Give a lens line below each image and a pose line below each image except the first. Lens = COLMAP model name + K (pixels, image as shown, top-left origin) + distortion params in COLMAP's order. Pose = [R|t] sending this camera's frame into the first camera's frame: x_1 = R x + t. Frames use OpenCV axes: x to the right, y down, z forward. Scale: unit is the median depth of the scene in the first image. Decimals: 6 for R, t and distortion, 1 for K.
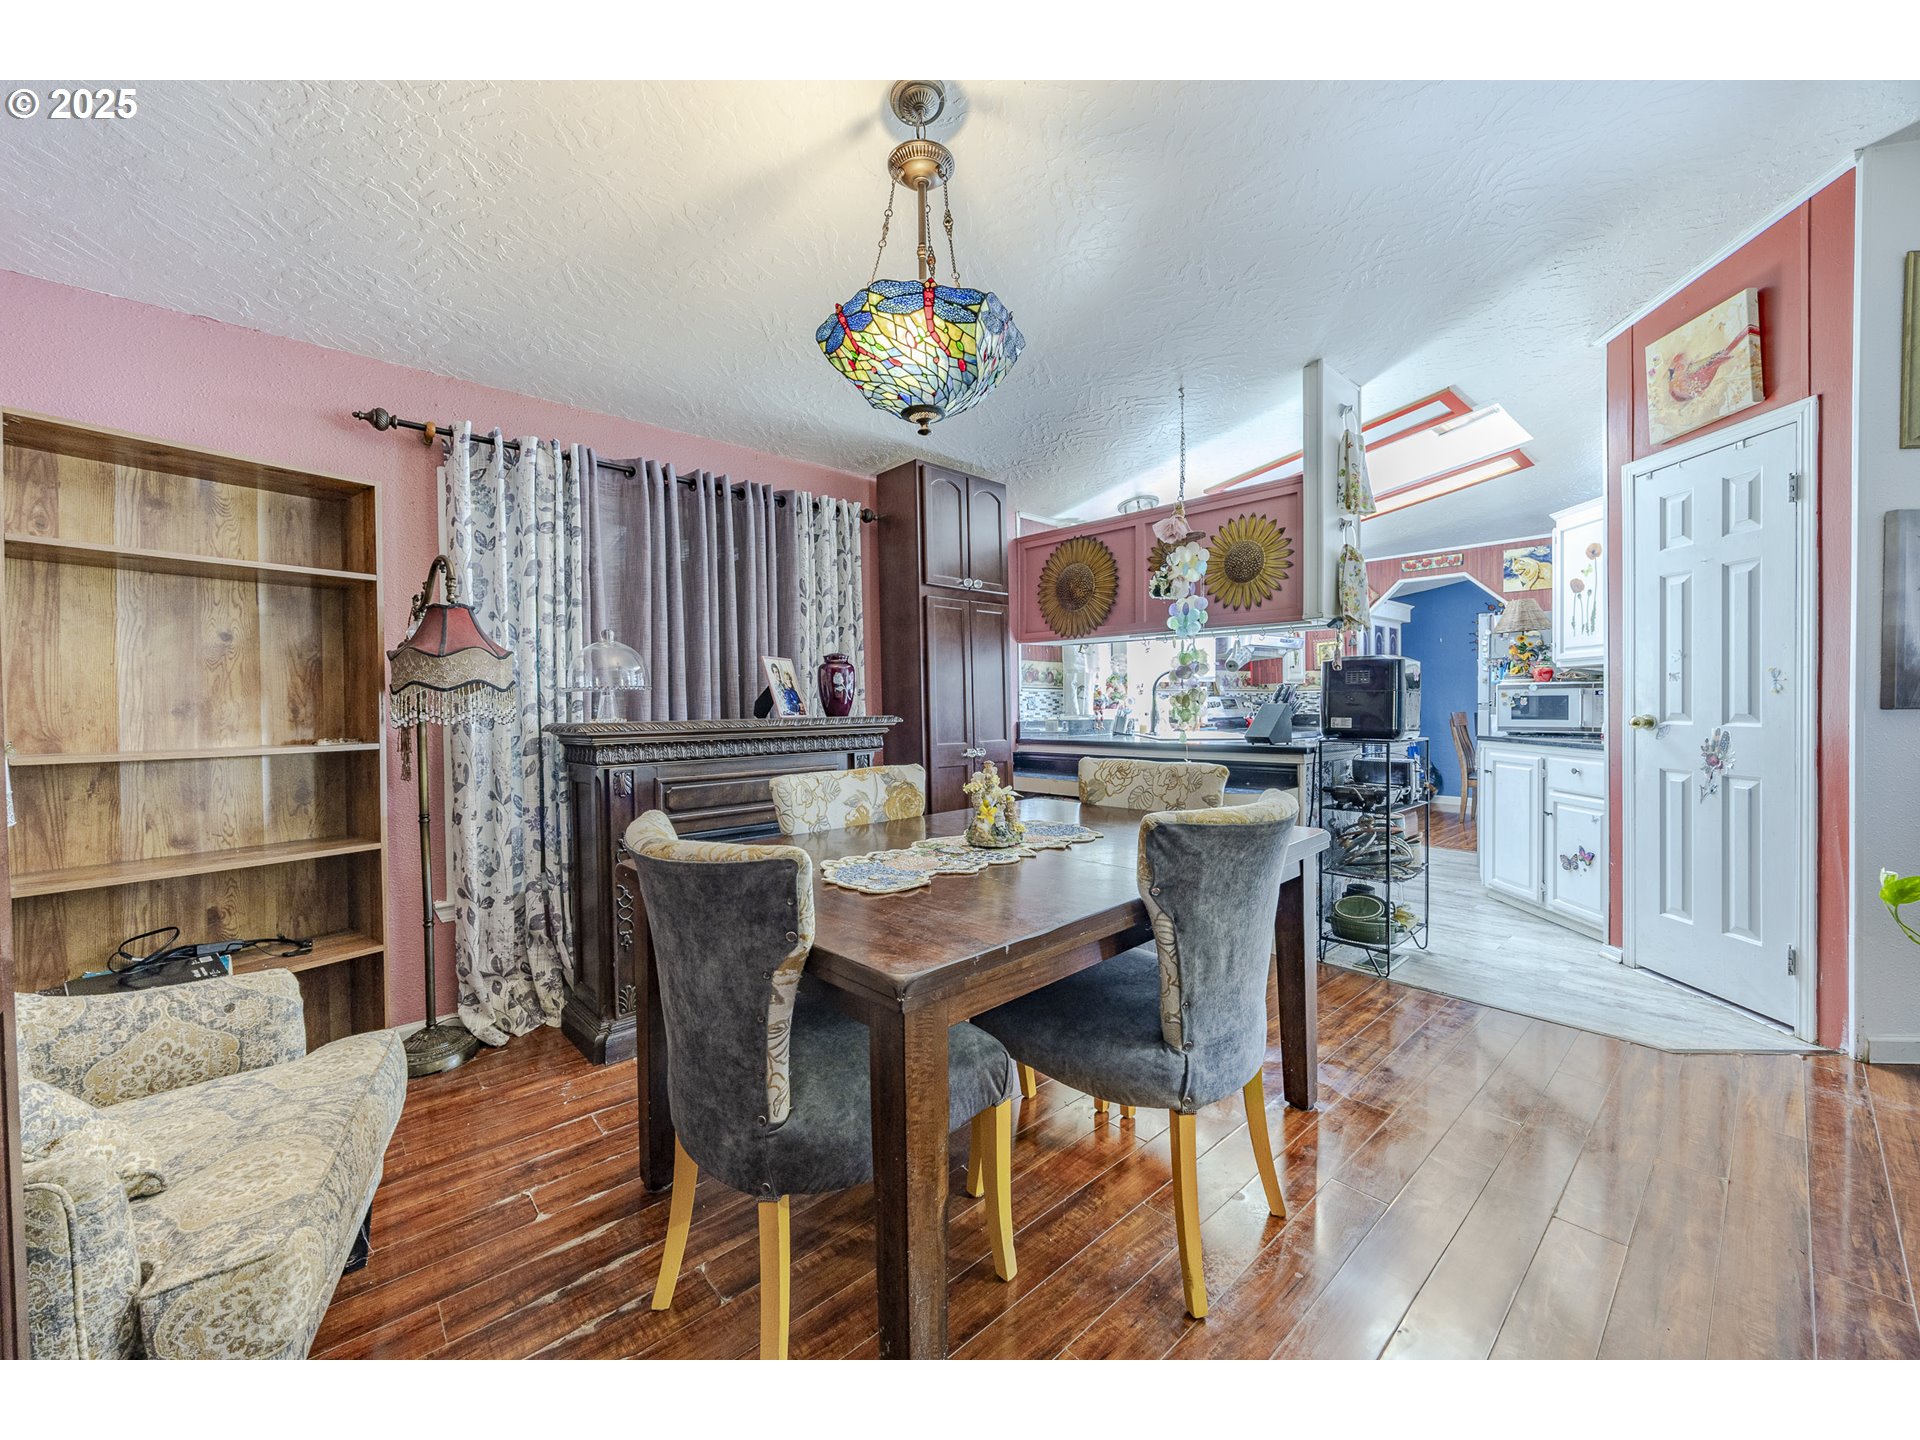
lens RADIAL K [[742.5, 0, 952.4], [0, 742.5, 713.2], [0, 0, 1]] dist [-0.000396, -0.000021]
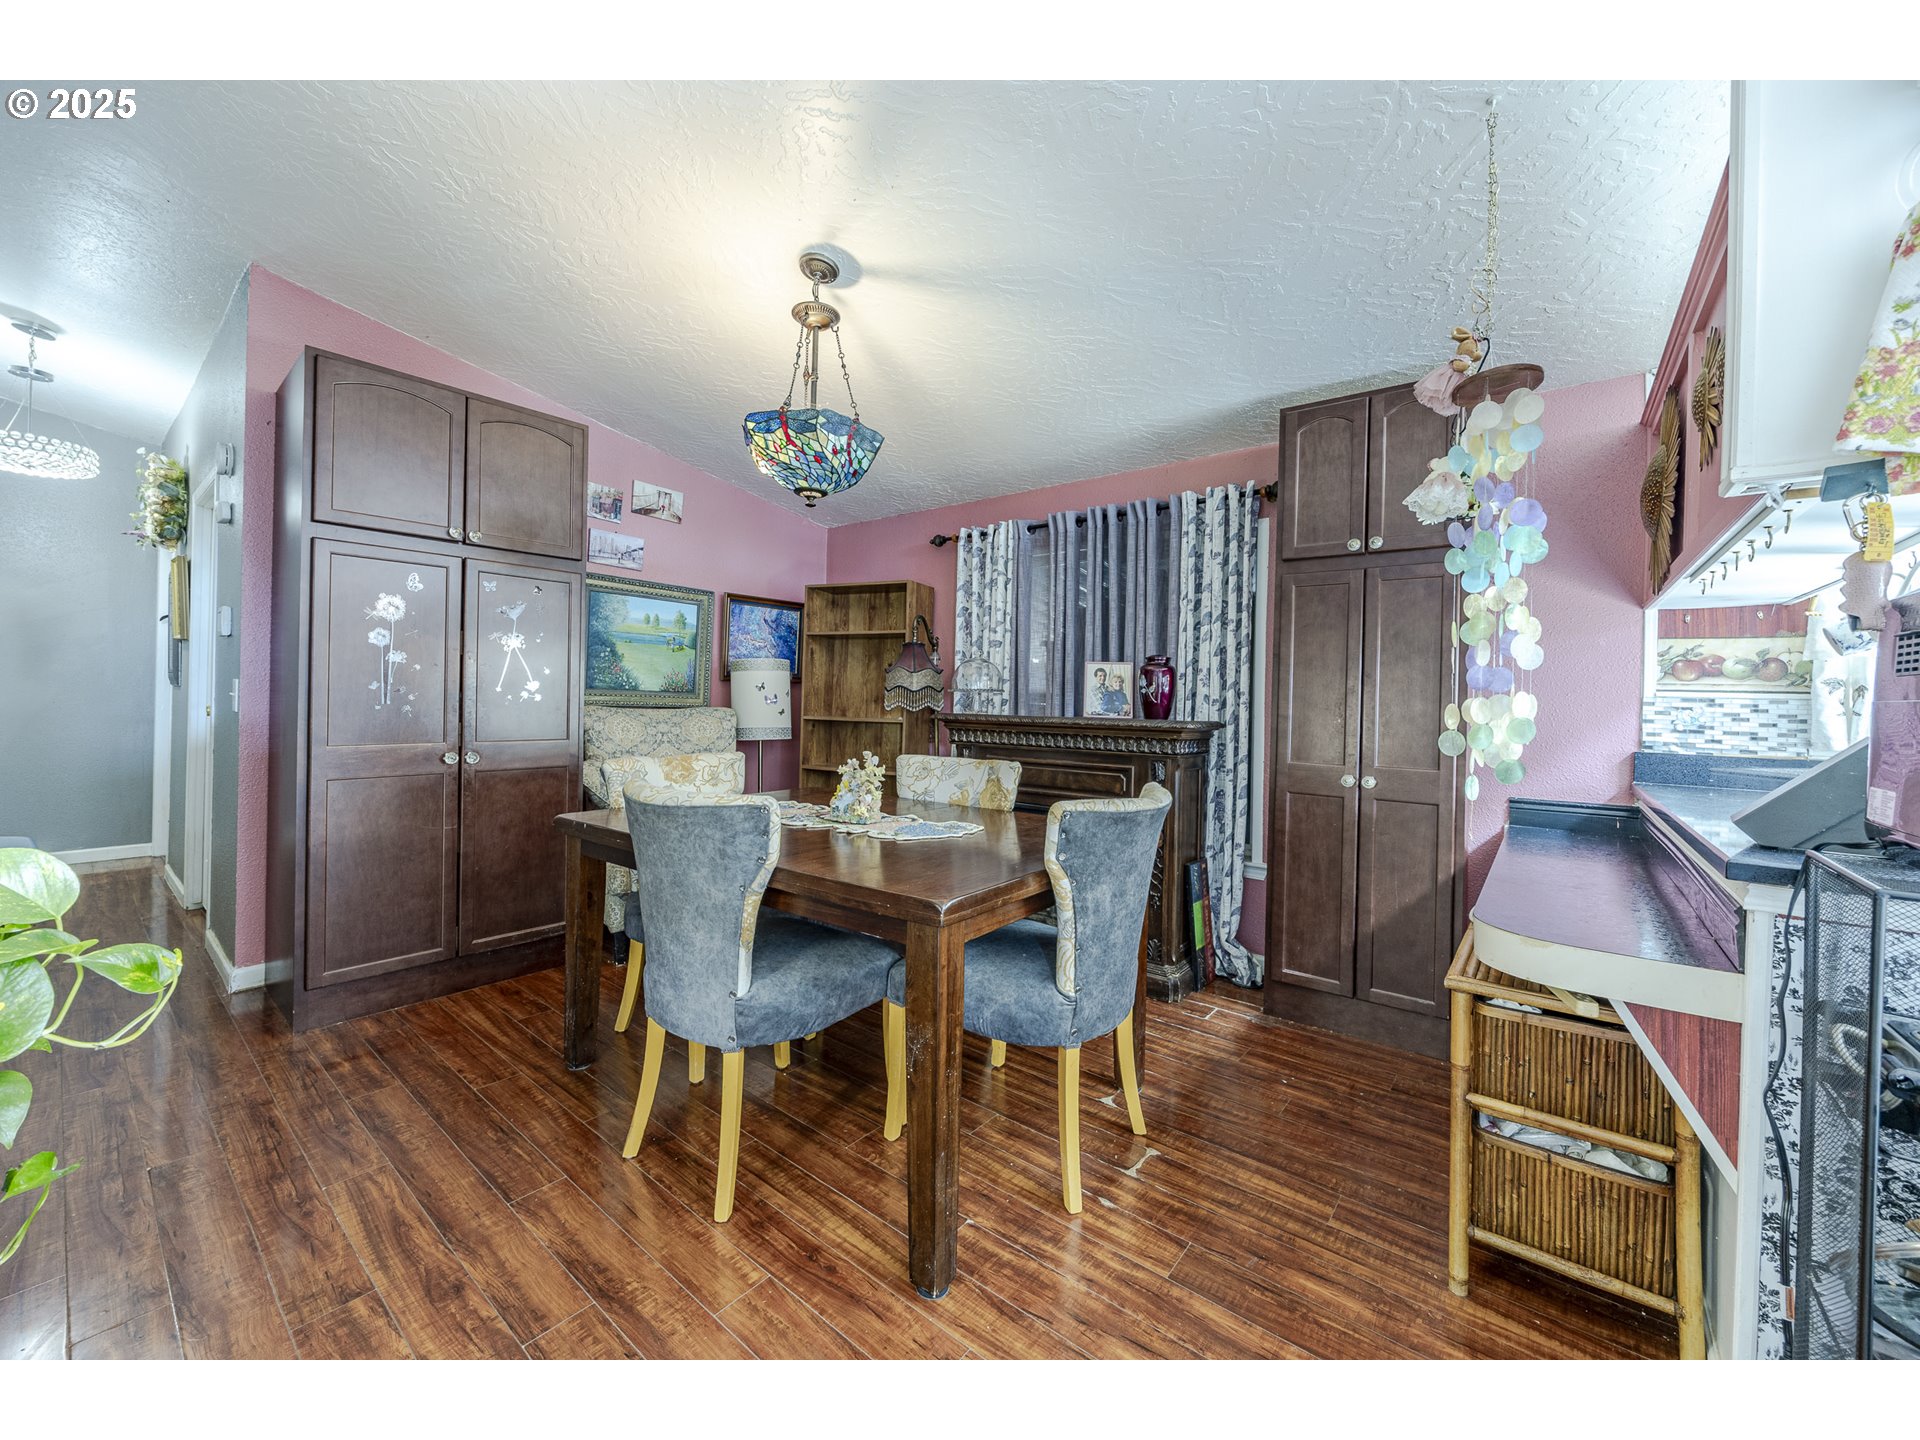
lens RADIAL K [[742.5, 0, 952.4], [0, 742.5, 713.2], [0, 0, 1]] dist [-0.000396, -0.000021]
pose [[0.157405, 0.024099, -0.987240, 0.818379], [-0.039322, 0.999062, 0.018118, -0.011061], [0.986751, 0.035968, 0.158205, 0.614436]]
